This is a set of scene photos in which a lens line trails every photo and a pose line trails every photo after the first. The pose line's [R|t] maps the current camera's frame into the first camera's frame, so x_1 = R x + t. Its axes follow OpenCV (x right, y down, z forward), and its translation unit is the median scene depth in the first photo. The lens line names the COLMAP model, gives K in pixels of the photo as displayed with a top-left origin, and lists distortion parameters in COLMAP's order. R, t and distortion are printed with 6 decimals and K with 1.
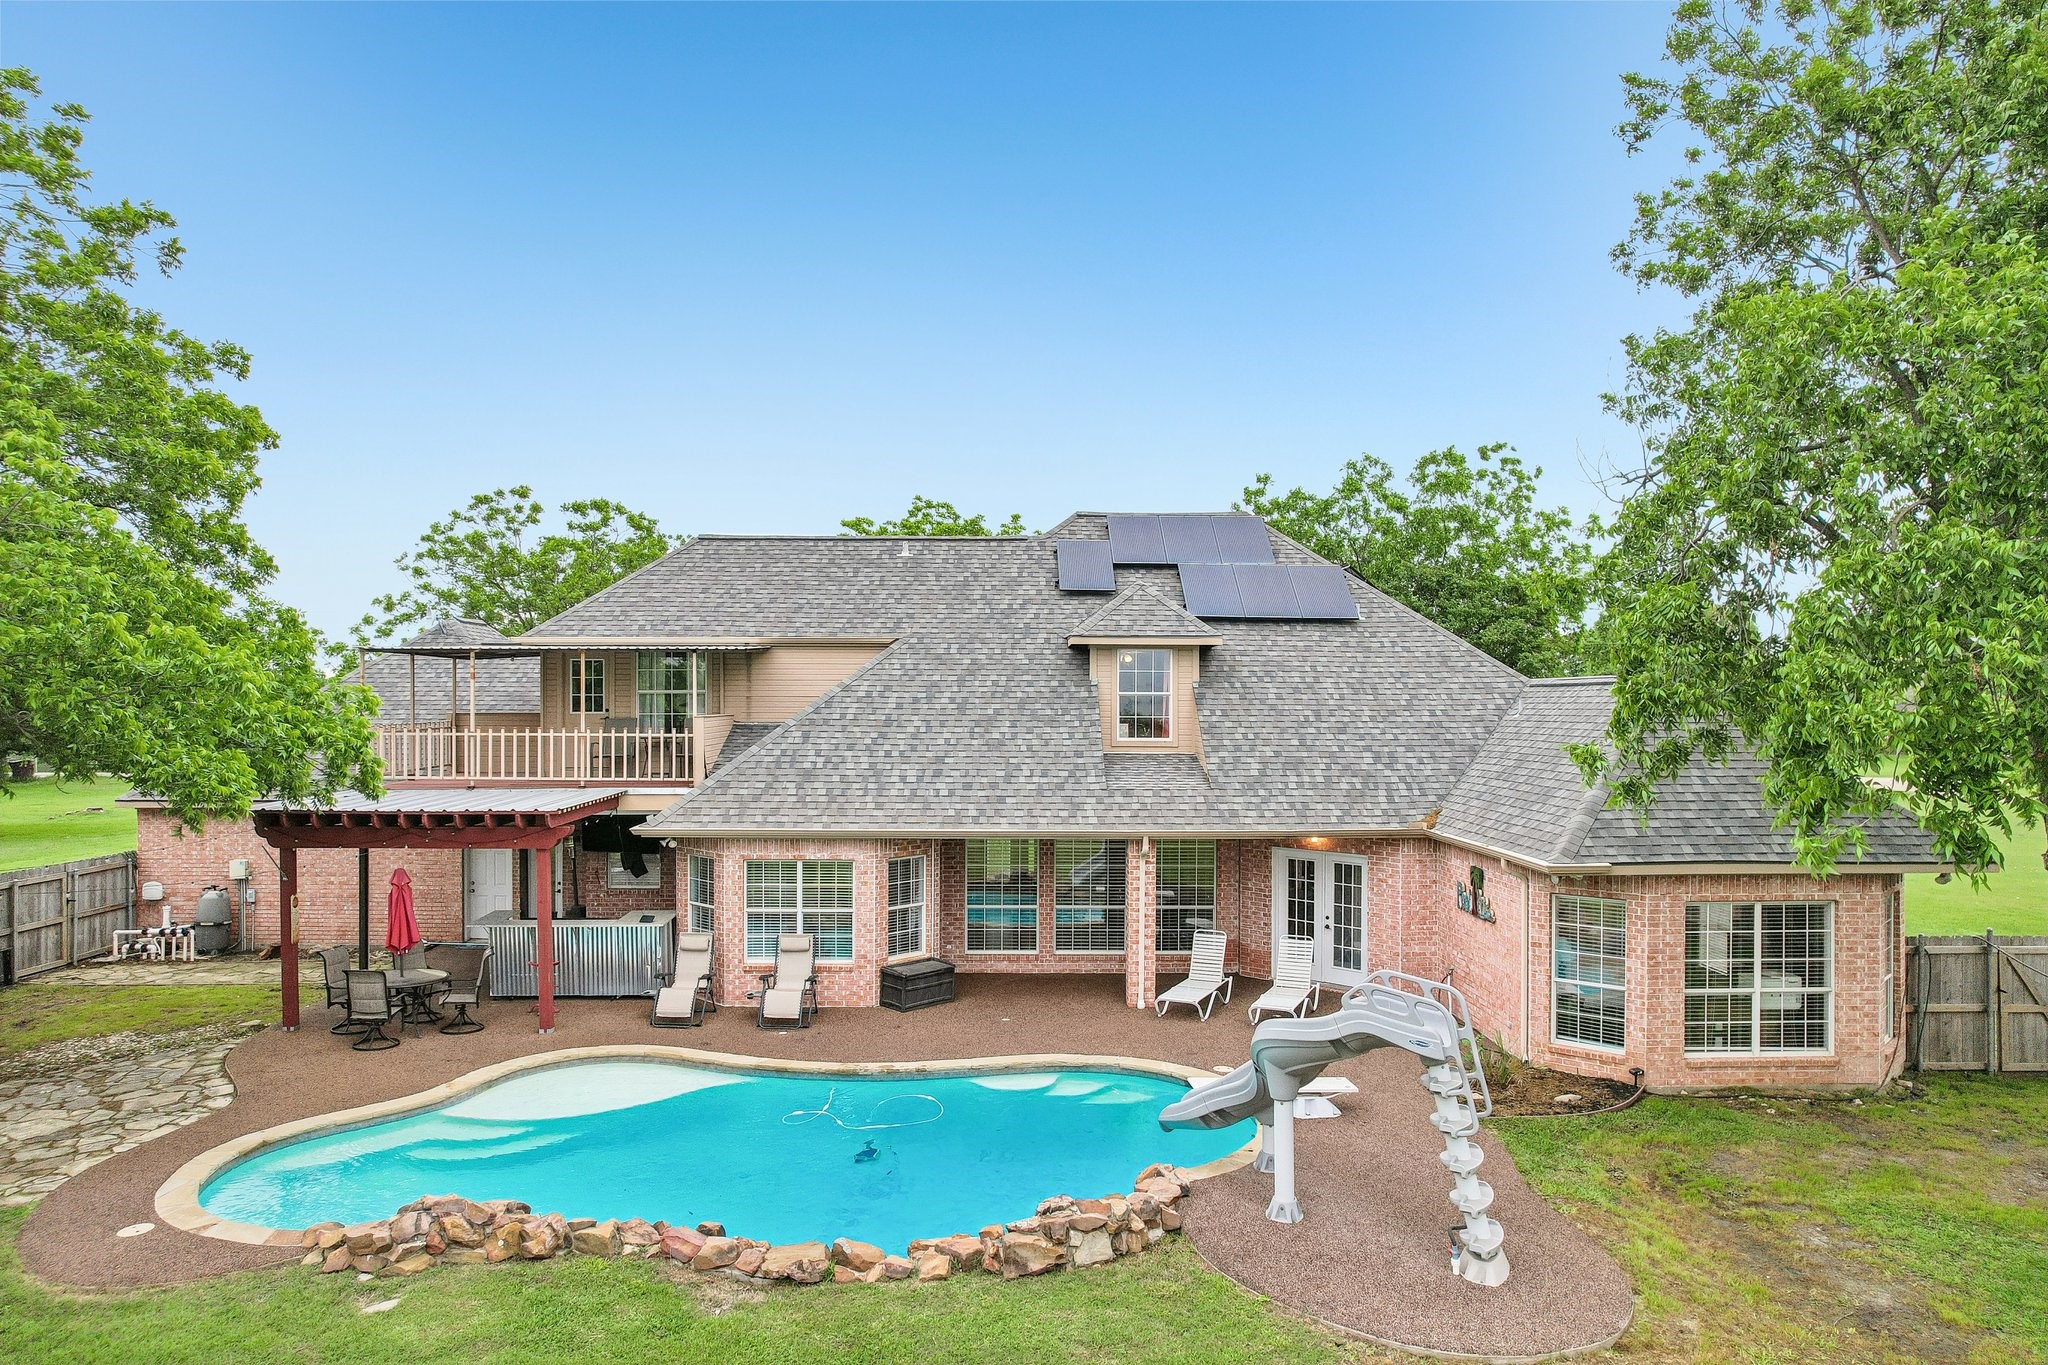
lens RADIAL K [[1310.7, 0, 1027.4], [0, 1310.7, 681.3], [0, 0, 1]] dist [-0.032115, 0.015943]
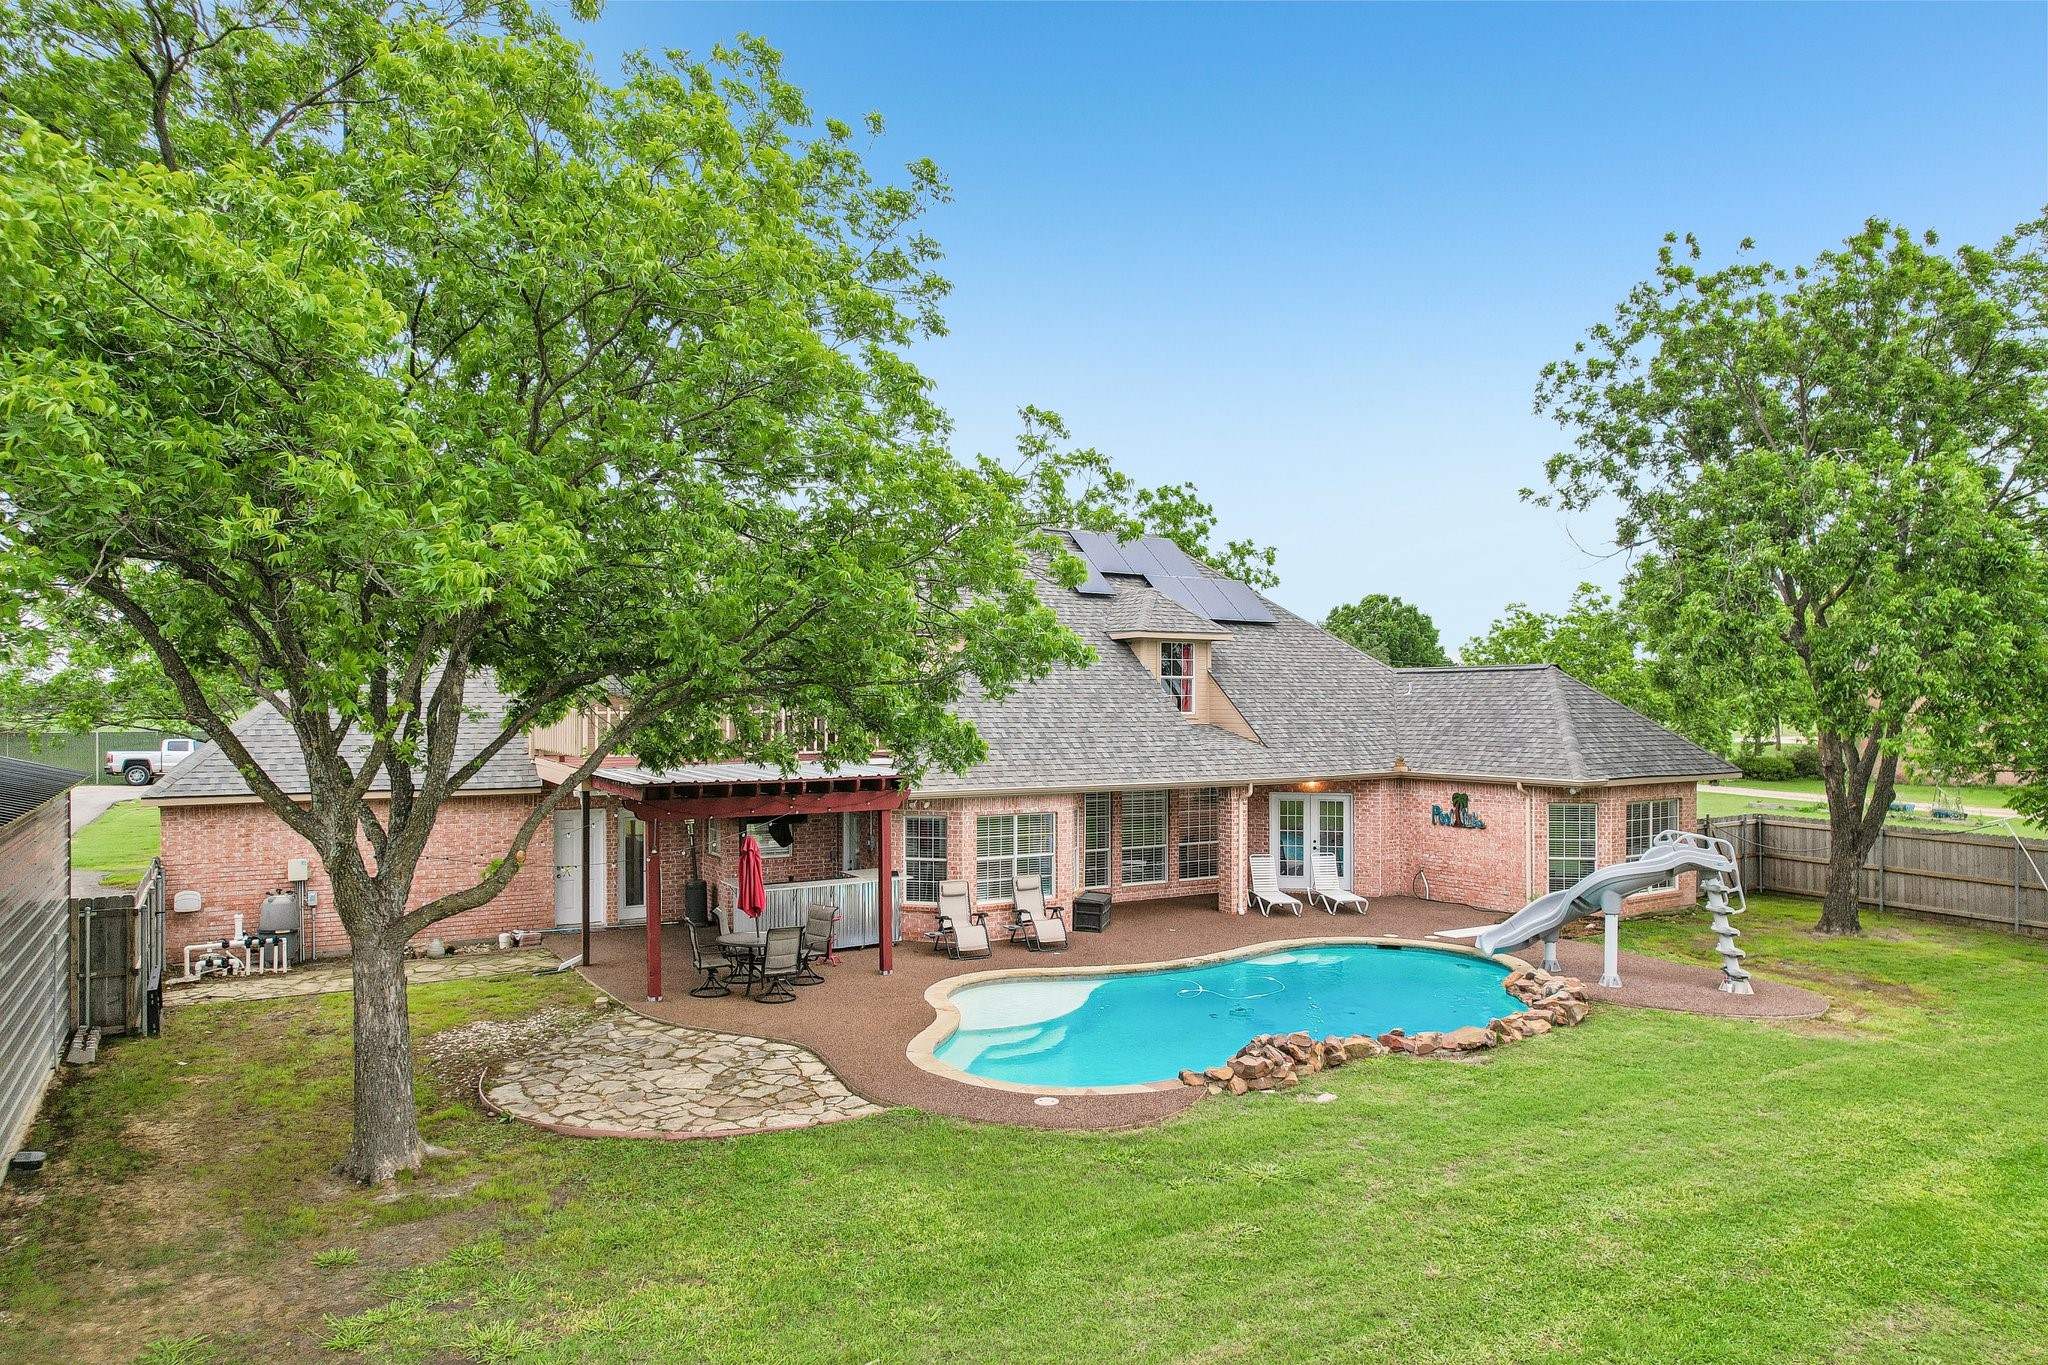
lens RADIAL K [[1310.7, 0, 1025.2], [0, 1310.7, 685.0], [0, 0, 1]] dist [-0.032115, 0.015943]
pose [[0.863752, 0.003019, 0.503908, -0.769283], [-0.004763, 0.999986, 0.002174, 0.016762], [-0.503894, -0.004277, 0.863755, -0.030063]]
